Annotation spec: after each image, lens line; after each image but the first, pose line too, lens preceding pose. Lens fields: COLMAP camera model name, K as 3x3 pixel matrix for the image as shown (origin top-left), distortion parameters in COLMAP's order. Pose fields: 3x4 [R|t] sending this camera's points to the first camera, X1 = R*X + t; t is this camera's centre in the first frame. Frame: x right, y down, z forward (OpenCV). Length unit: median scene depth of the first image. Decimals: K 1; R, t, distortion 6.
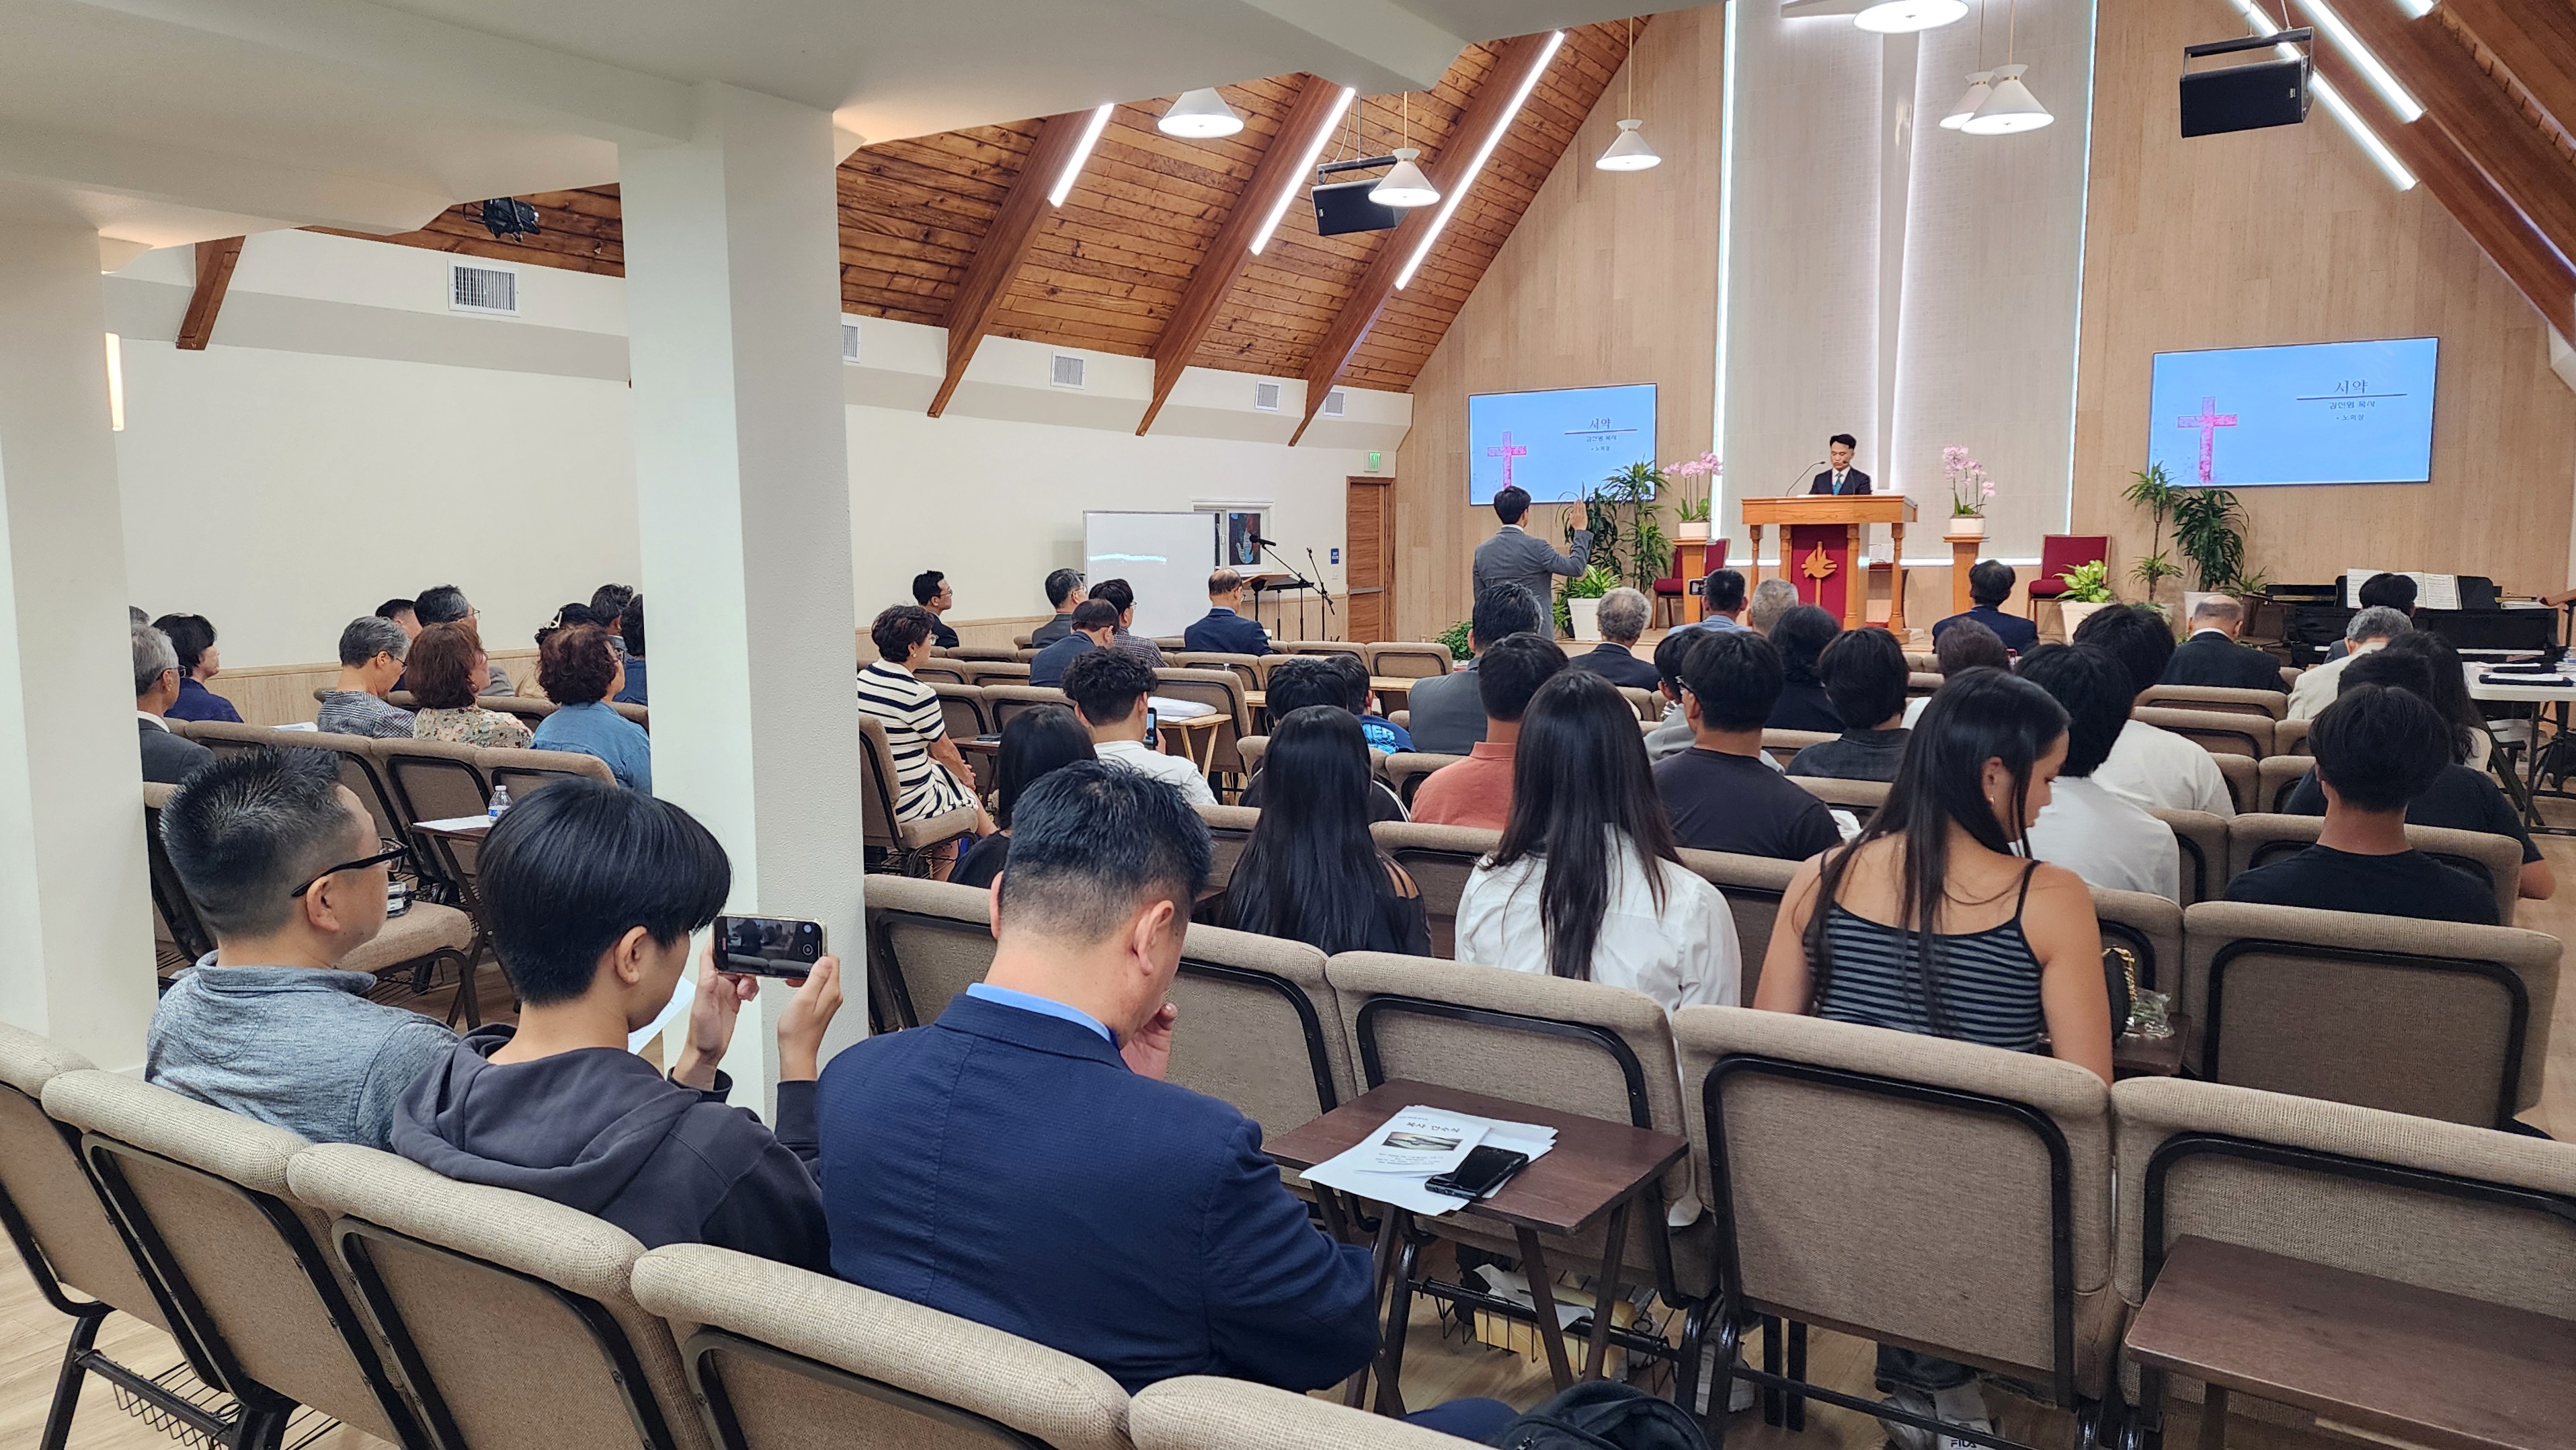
lens RADIAL K [[1688.6, 0, 1322.0], [0, 1688.6, 722.8], [0, 0, 1]] dist [0.075562, -0.059932]
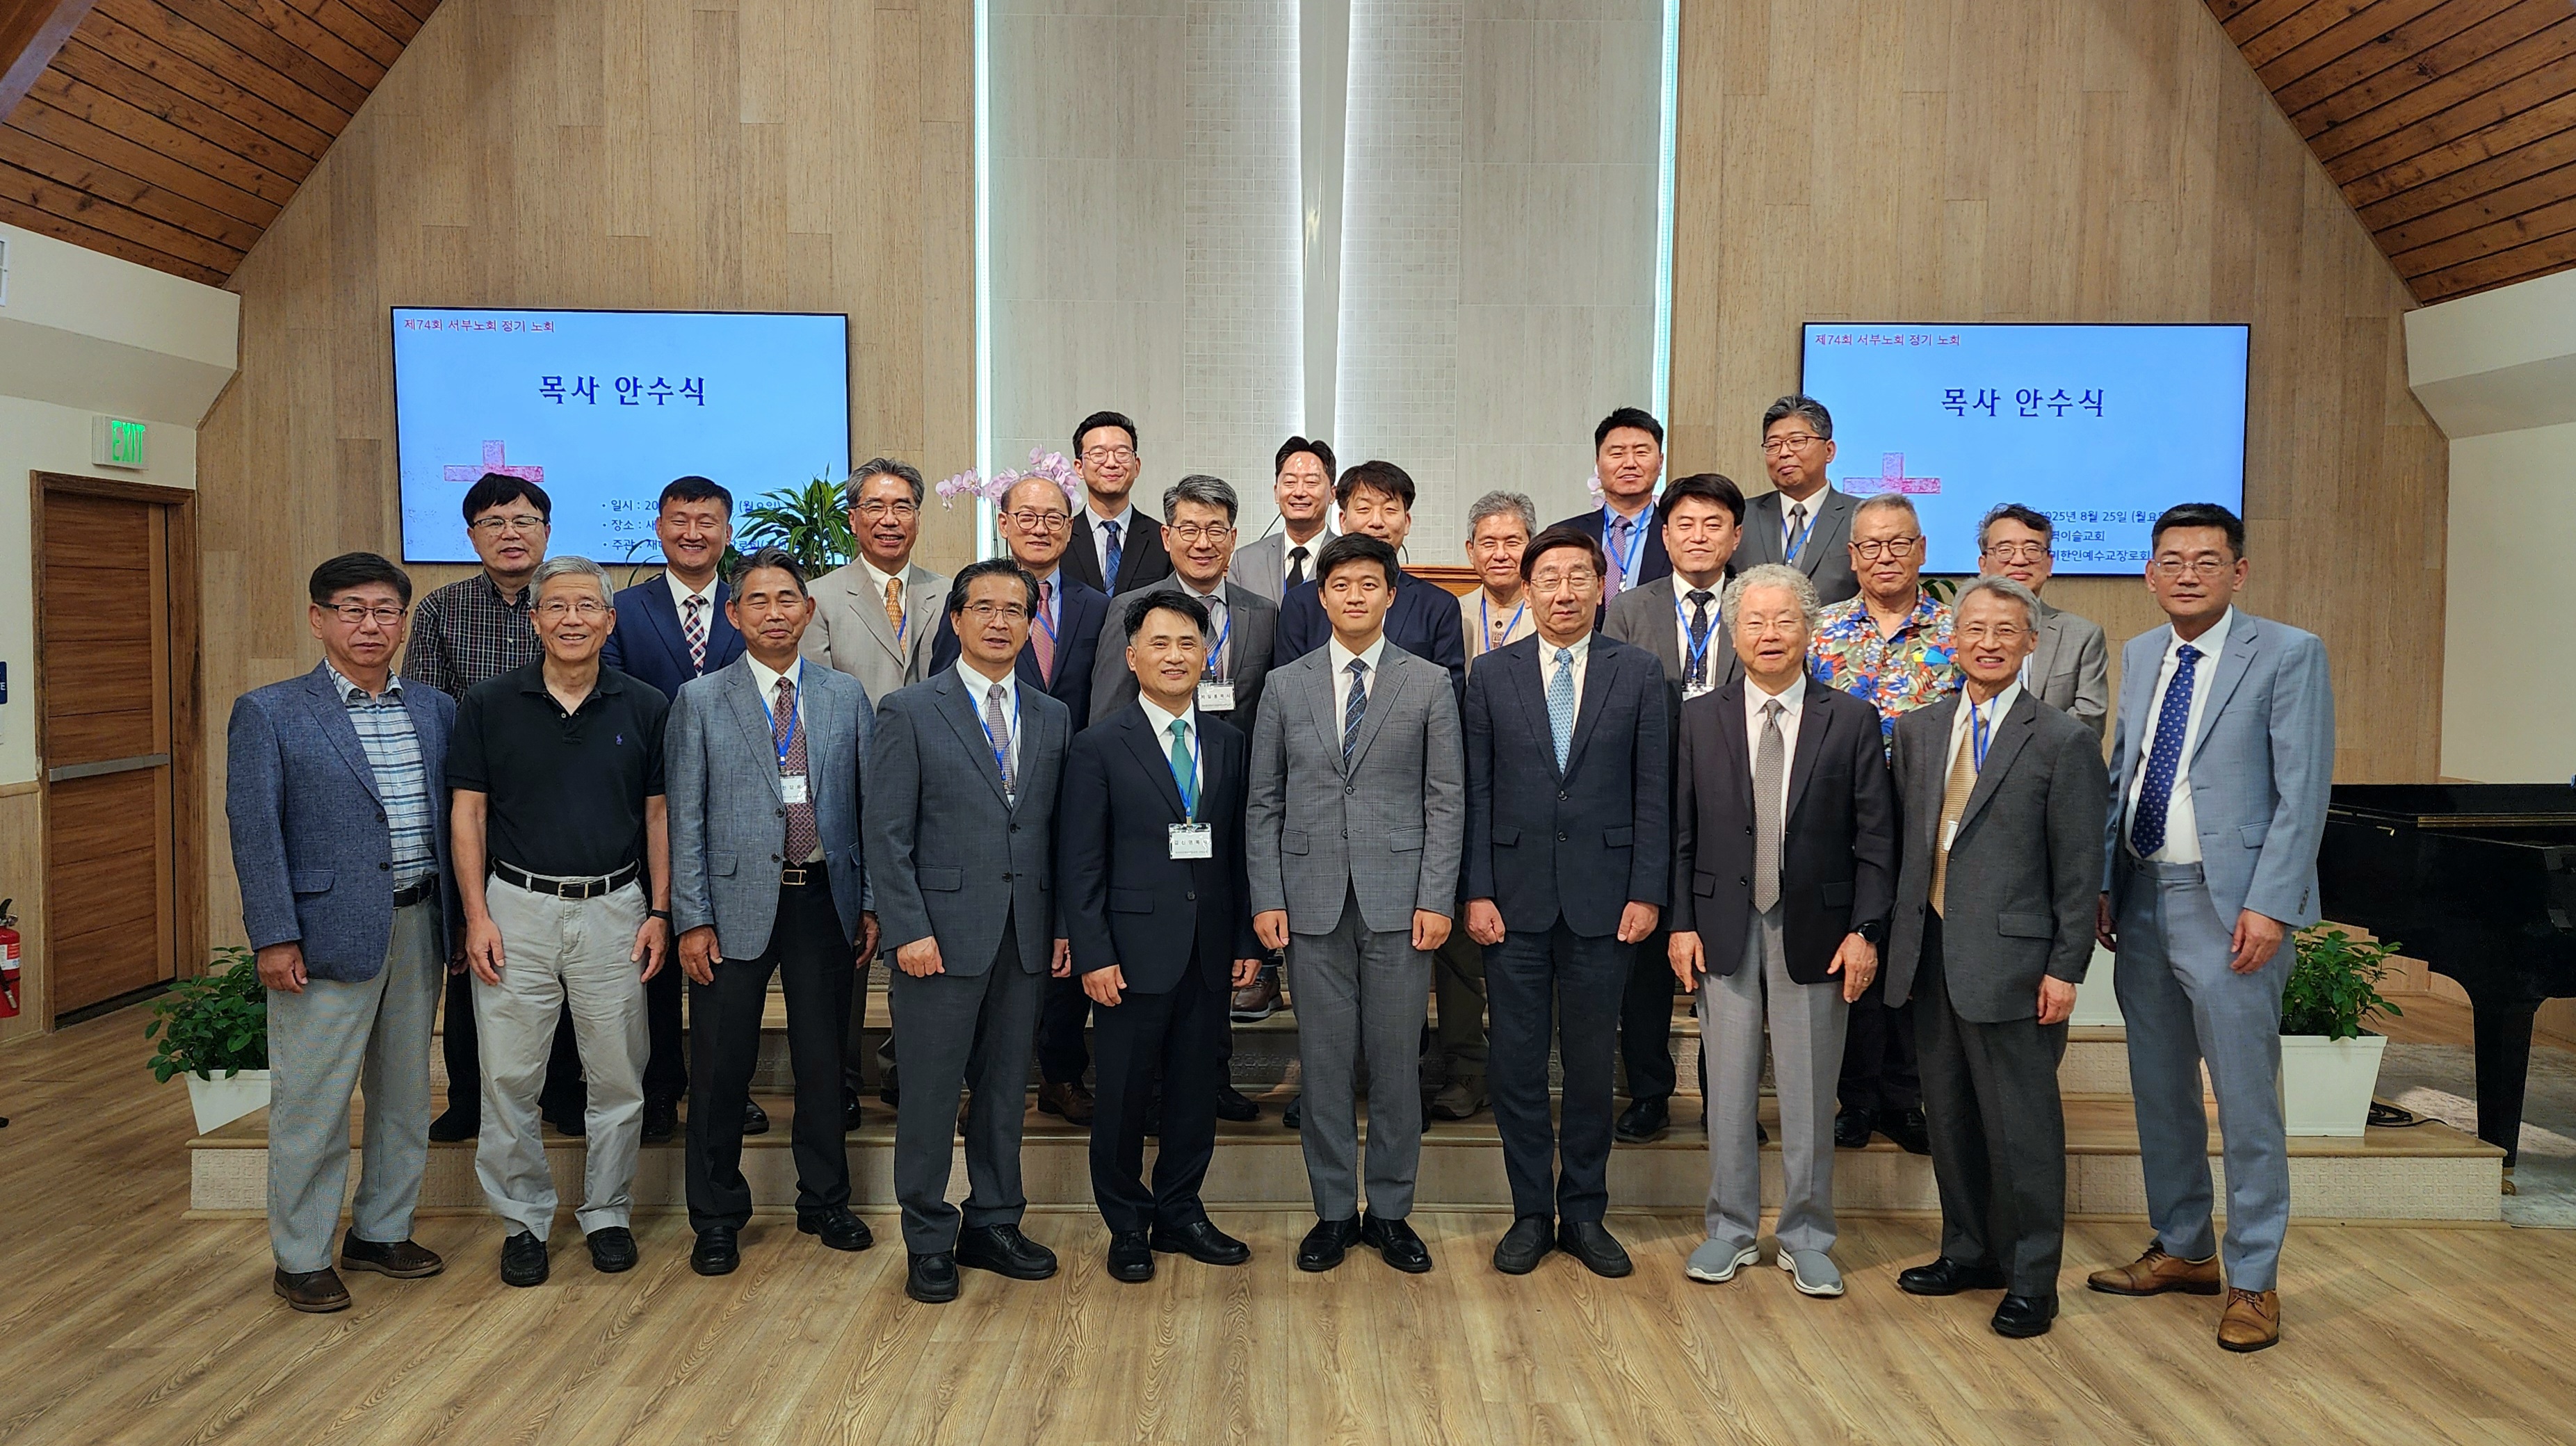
lens RADIAL K [[1806.3, 0, 1265.2], [0, 1806.3, 723.6], [0, 0, 1]] dist [0.092748, -0.079342]
pose [[0.865545, -0.009792, 0.500735, 0.057000], [0.039036, 0.998086, -0.047958, -0.074373], [-0.499307, 0.061056, 0.864271, 0.638378]]
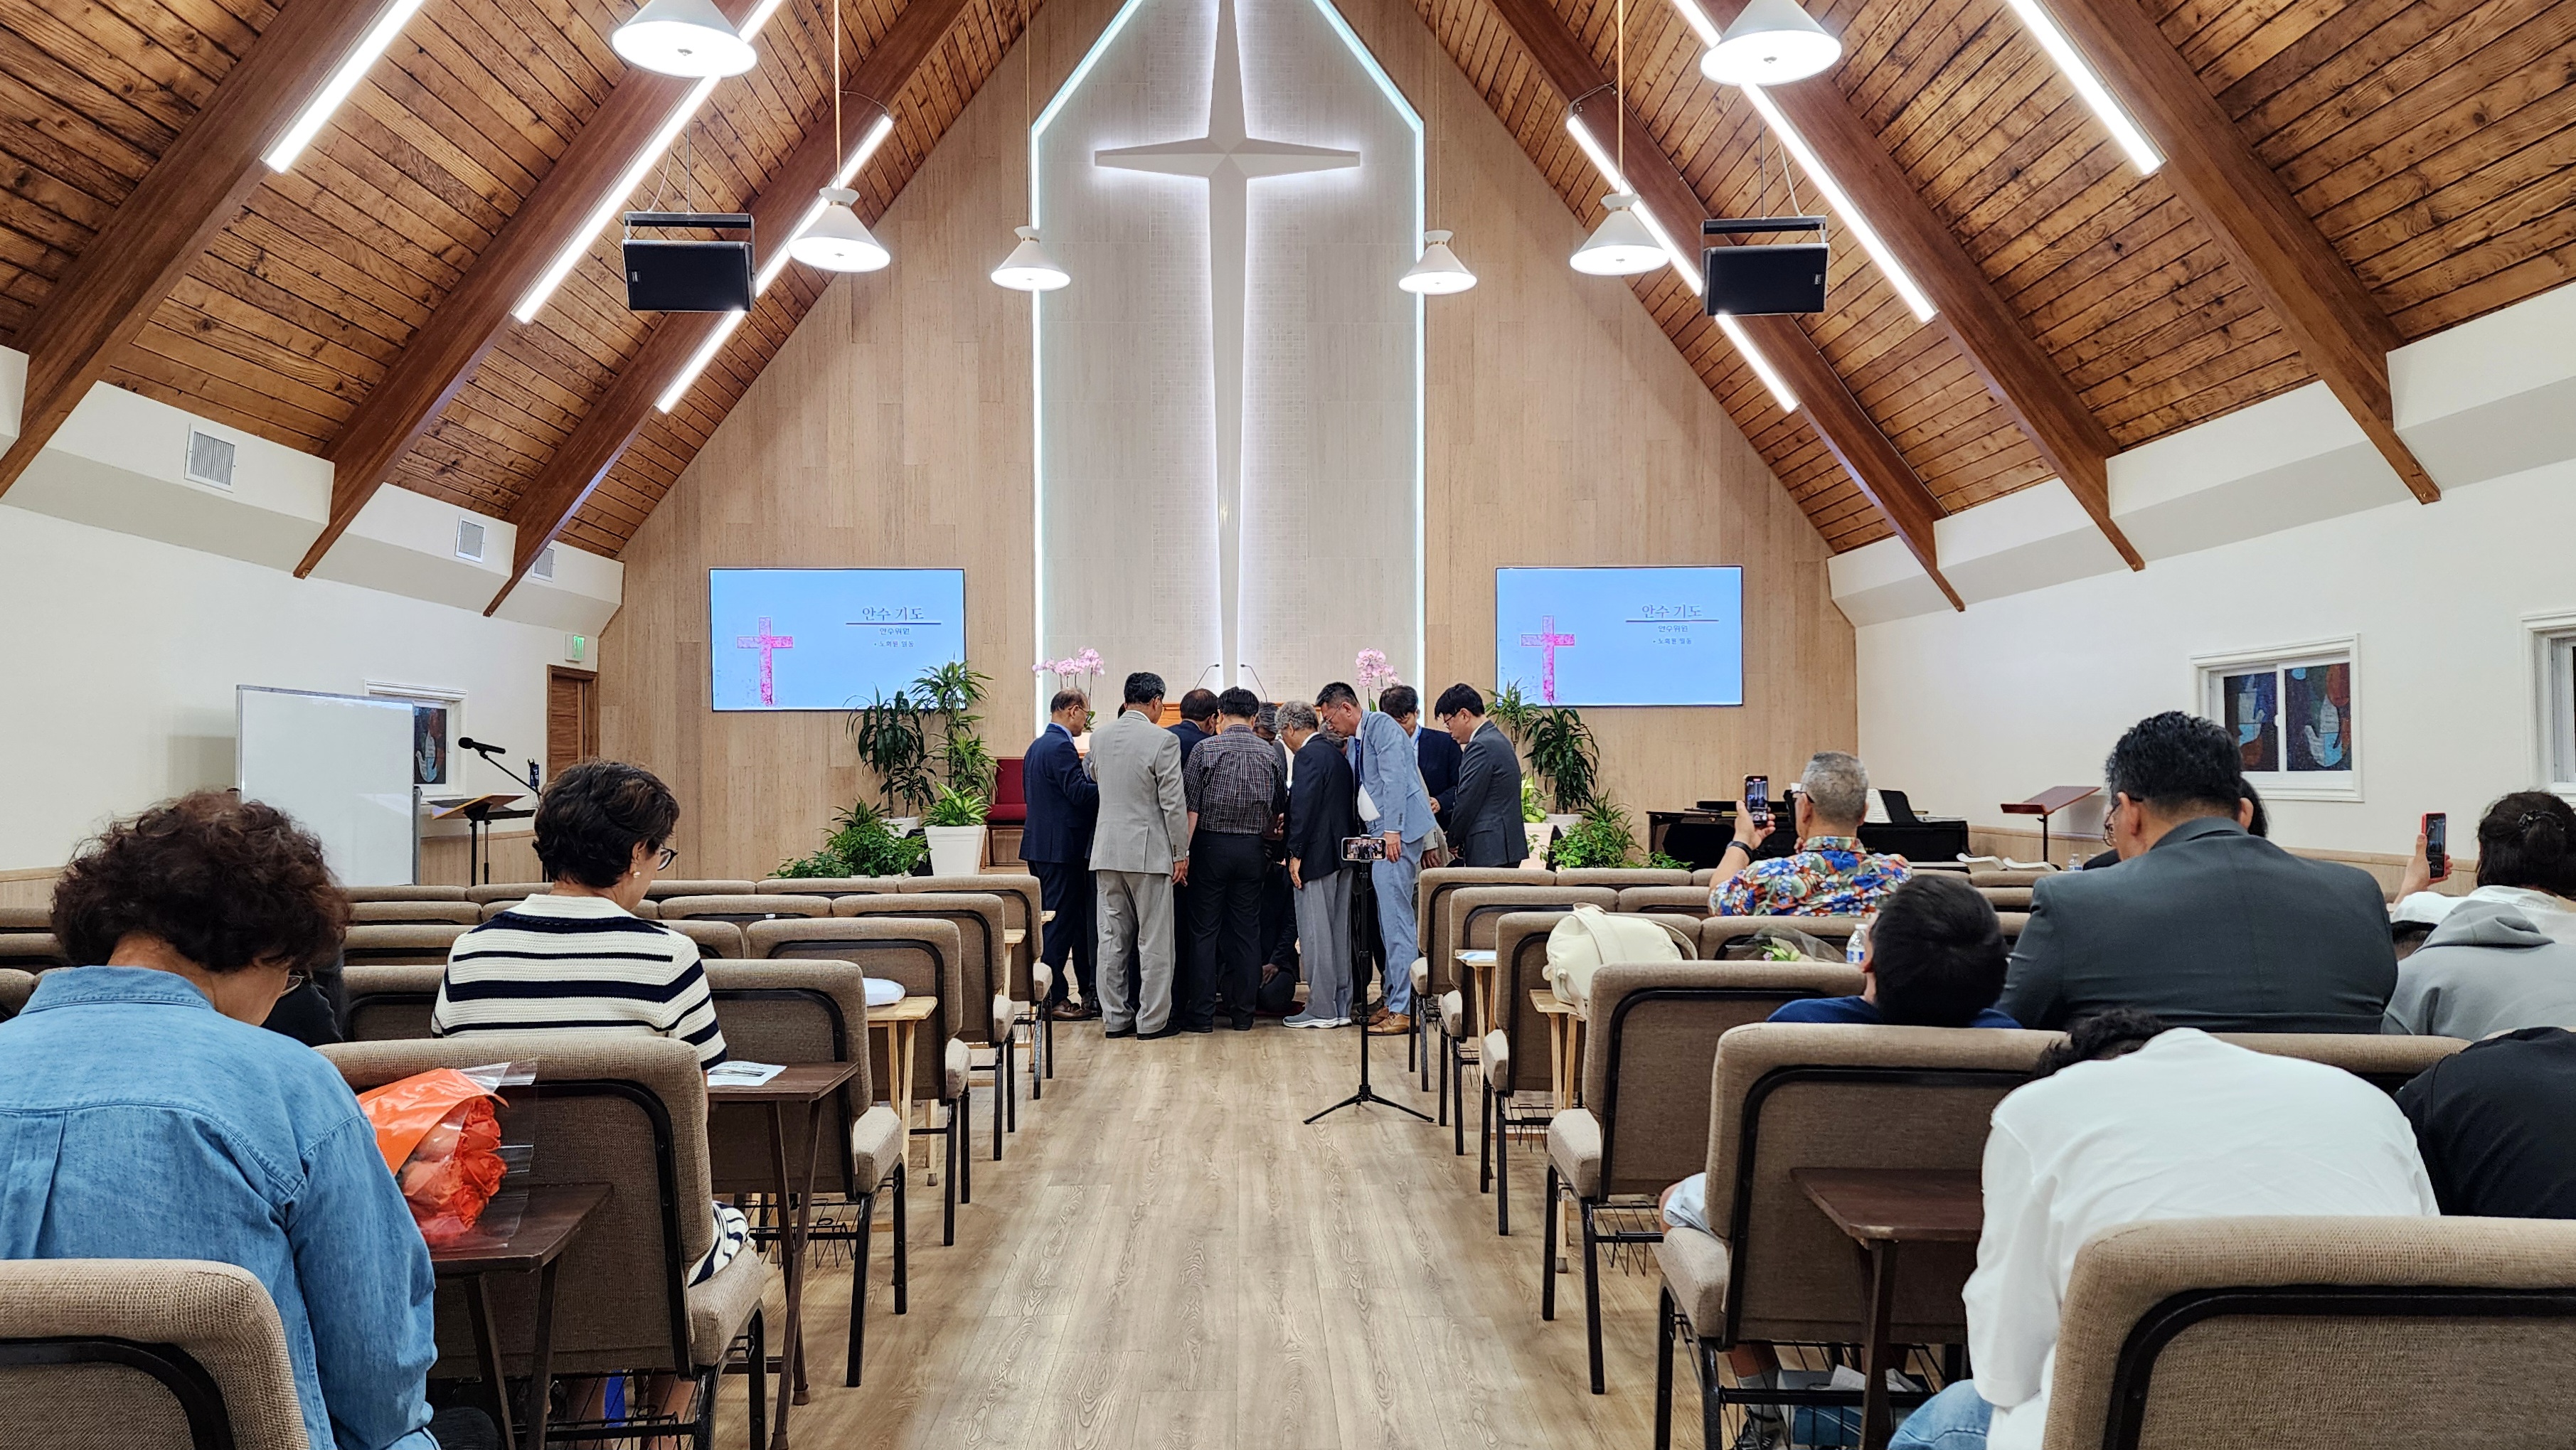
lens RADIAL K [[1808.0, 0, 1267.9], [0, 1808.0, 768.9], [0, 0, 1]] dist [0.141593, -0.120472]
pose [[0.858595, 0.006590, 0.512612, -0.155961], [0.054261, 0.993132, -0.103652, -0.004863], [-0.509775, 0.116810, 0.852341, 0.224809]]
